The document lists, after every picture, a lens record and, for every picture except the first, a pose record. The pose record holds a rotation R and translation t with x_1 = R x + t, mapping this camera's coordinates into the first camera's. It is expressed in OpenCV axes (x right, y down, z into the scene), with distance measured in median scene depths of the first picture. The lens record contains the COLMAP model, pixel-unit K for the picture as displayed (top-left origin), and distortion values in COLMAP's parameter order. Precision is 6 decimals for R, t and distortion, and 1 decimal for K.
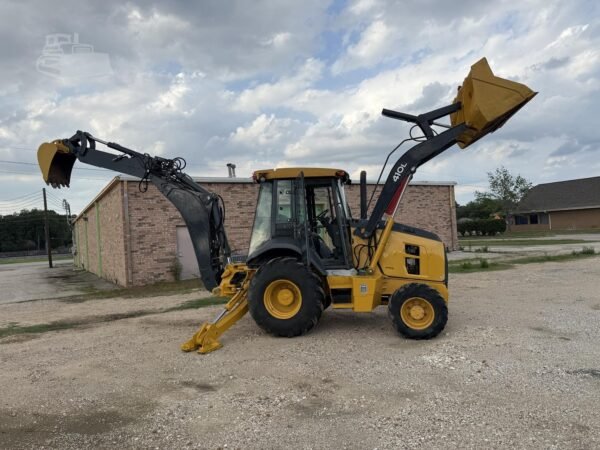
lens RADIAL K [[421.2, 0, 300.1], [0, 421.2, 223.8], [0, 0, 1]] dist [0.051262, -0.069309]
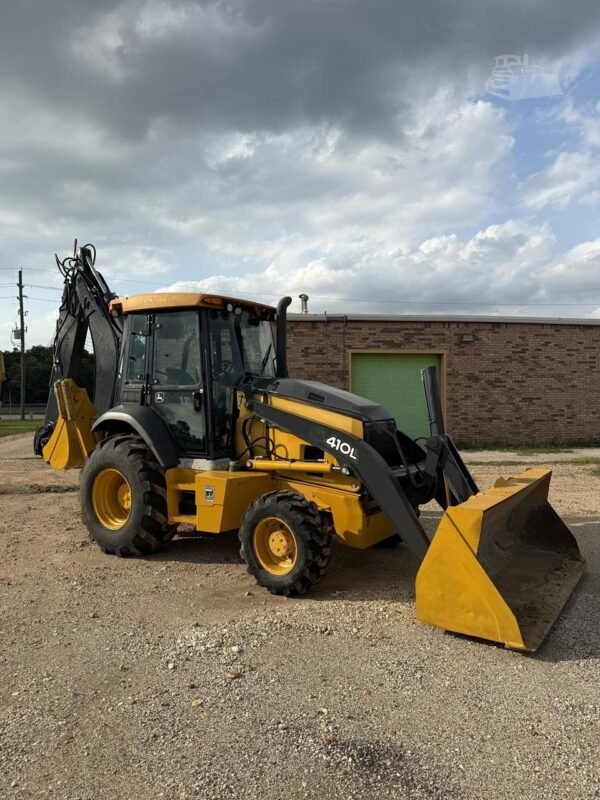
lens RADIAL K [[561.6, 0, 301.5], [0, 561.6, 395.0], [0, 0, 1]] dist [0.051262, -0.069309]
pose [[0.923971, 0.051864, -0.378930, 0.528688], [-0.041532, 0.998510, 0.035395, -0.015578], [0.380201, -0.016966, 0.924748, 0.298971]]
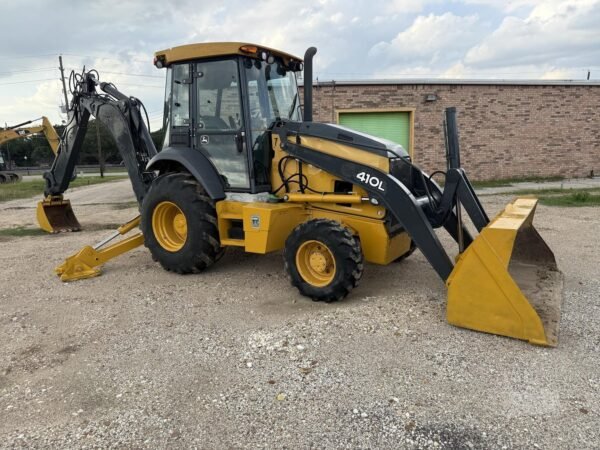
lens RADIAL K [[421.2, 0, 299.2], [0, 421.2, 228.3], [0, 0, 1]] dist [0.051262, -0.069309]
pose [[0.935657, 0.085896, -0.342297, 0.432068], [-0.013471, 0.977913, 0.208576, 0.016287], [0.352653, -0.190544, 0.916149, 0.358266]]
